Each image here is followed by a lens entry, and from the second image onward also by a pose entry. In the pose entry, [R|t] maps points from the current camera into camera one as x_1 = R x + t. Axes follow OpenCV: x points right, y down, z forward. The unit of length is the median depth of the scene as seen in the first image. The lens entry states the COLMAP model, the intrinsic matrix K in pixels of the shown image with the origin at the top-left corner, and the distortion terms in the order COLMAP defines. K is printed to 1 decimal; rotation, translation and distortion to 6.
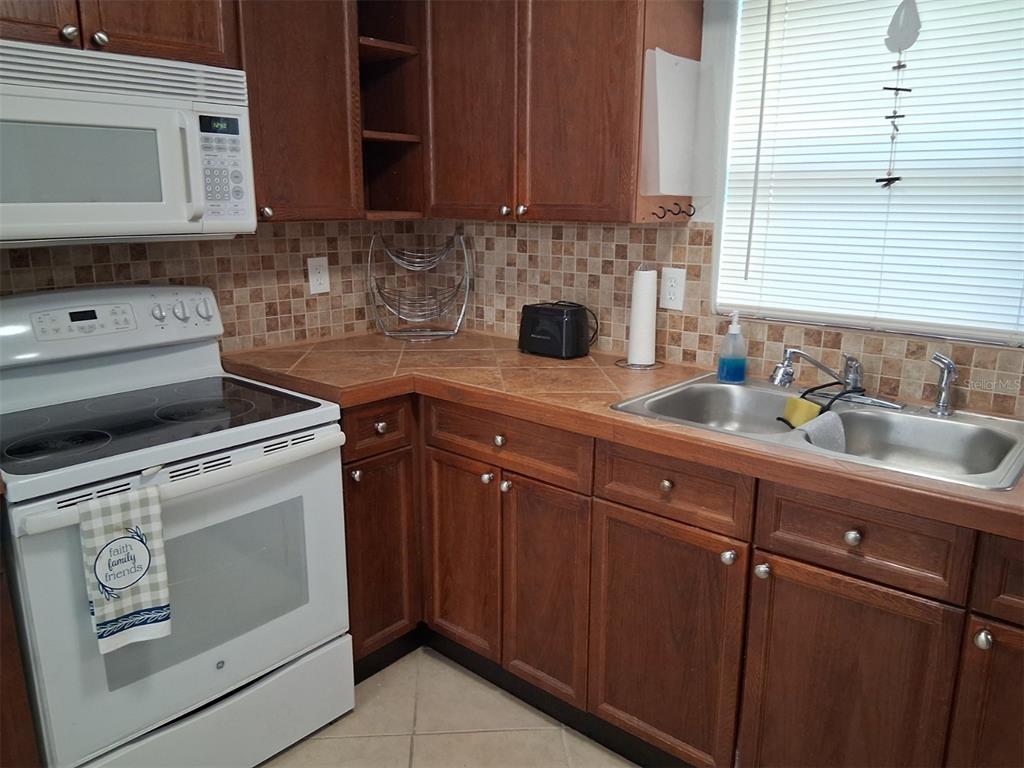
lens RADIAL K [[752.6, 0, 512.0], [0, 752.6, 384.0], [0, 0, 1]] dist [0.083812, -0.127857]
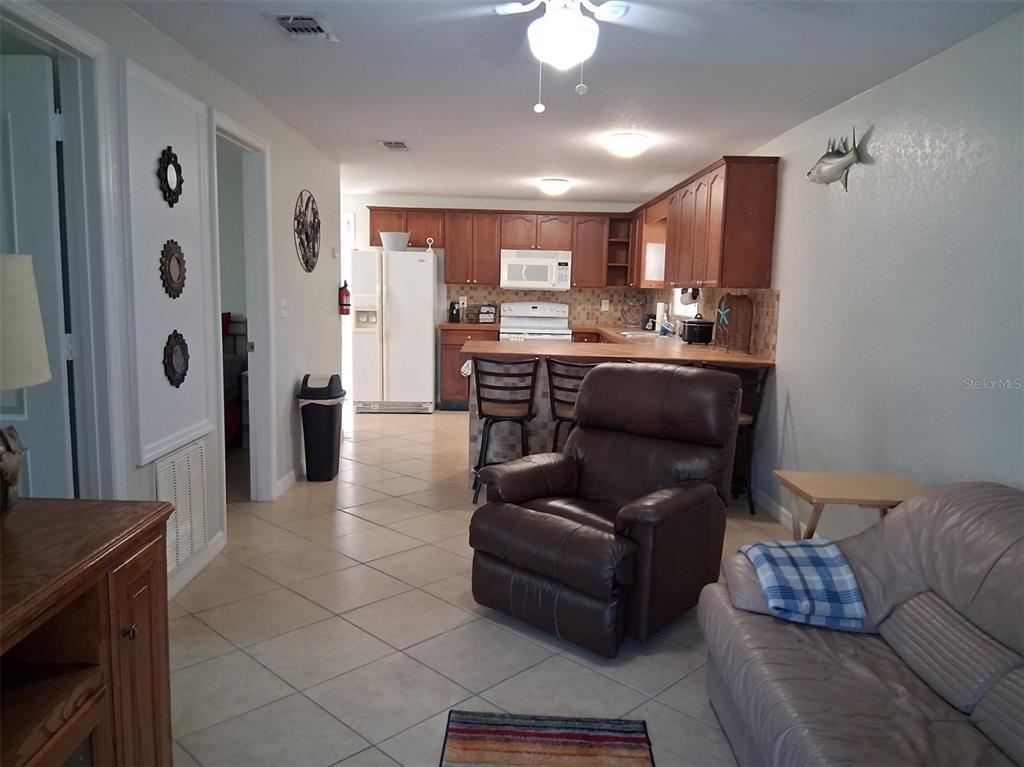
lens RADIAL K [[752.6, 0, 512.0], [0, 752.6, 383.5], [0, 0, 1]] dist [0.083812, -0.127857]
pose [[0.646237, 0.105940, -0.755748, 2.113676], [-0.204026, 0.978253, -0.037331, 0.417449], [0.735358, 0.178317, 0.653798, -1.460846]]
